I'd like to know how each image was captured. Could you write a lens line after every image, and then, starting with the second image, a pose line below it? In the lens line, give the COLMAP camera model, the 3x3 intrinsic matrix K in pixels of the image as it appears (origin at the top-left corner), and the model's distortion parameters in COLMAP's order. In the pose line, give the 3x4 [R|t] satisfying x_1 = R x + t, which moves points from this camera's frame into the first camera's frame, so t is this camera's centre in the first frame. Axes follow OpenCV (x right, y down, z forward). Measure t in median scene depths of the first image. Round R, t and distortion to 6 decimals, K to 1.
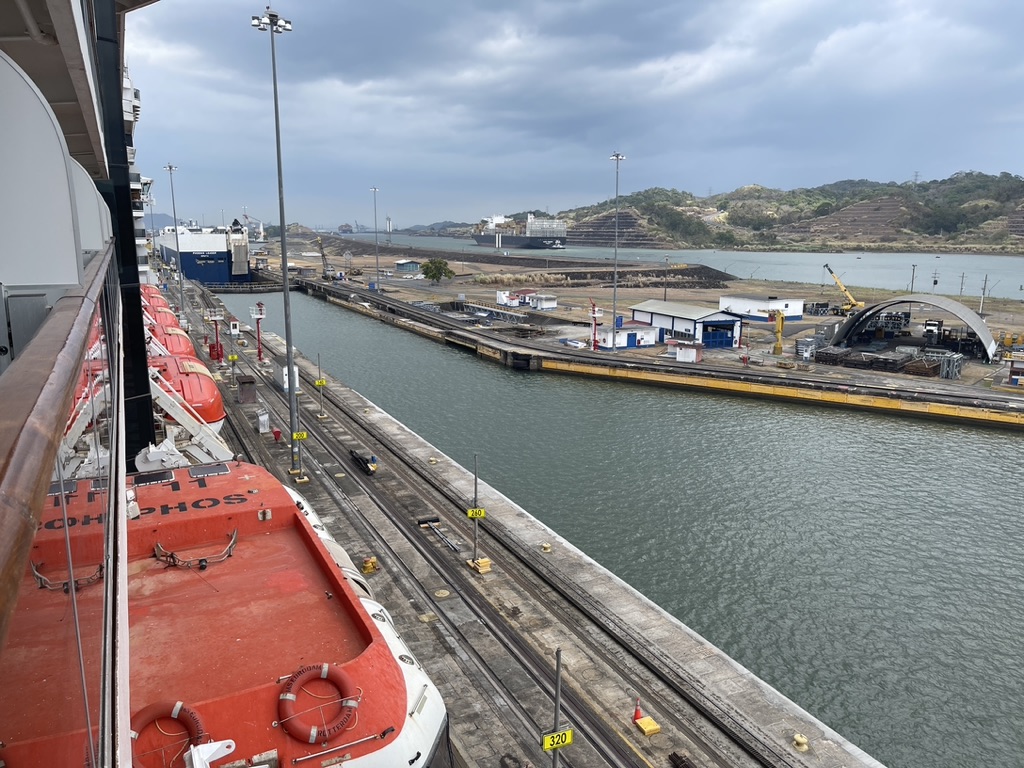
lens RADIAL K [[767.8, 0, 512.7], [0, 767.8, 382.3], [0, 0, 1]] dist [-0.005785, -0.001026]
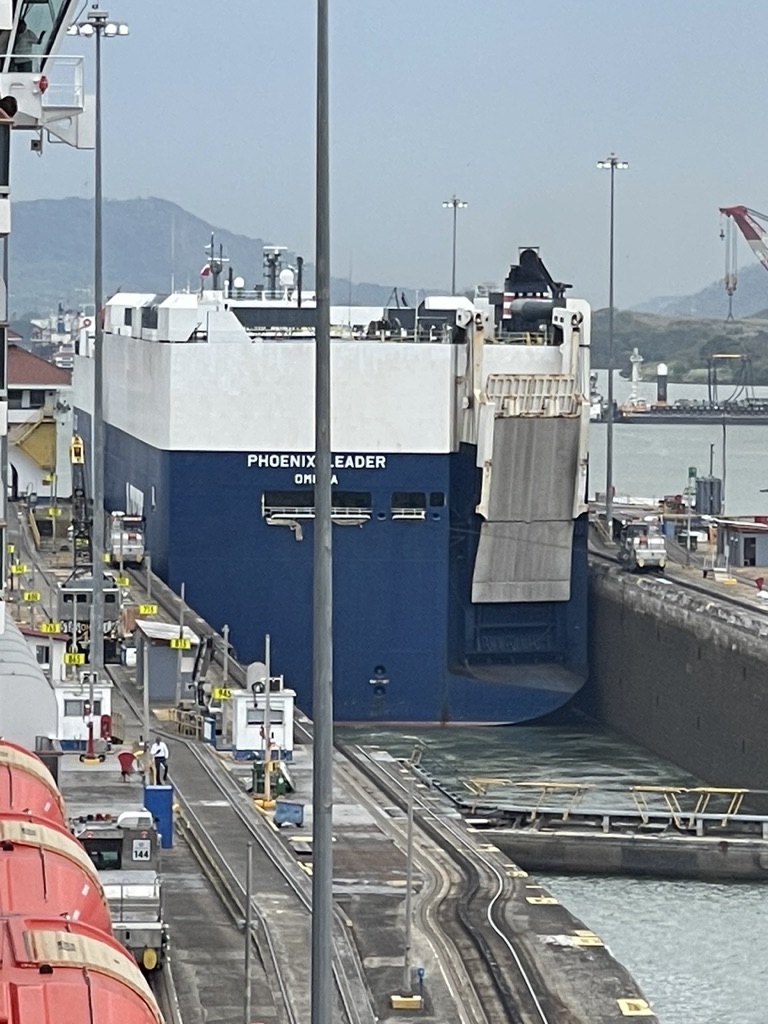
lens RADIAL K [[6978.5, 0, 384.0], [0, 6978.5, 512.0], [0, 0, 1]] dist [-0.429130, 0.000000]
pose [[0.922667, 0.019964, -0.385081, 0.156111], [-0.088311, 0.983056, -0.160630, 0.068048], [0.375350, 0.182214, 0.908796, -0.280270]]
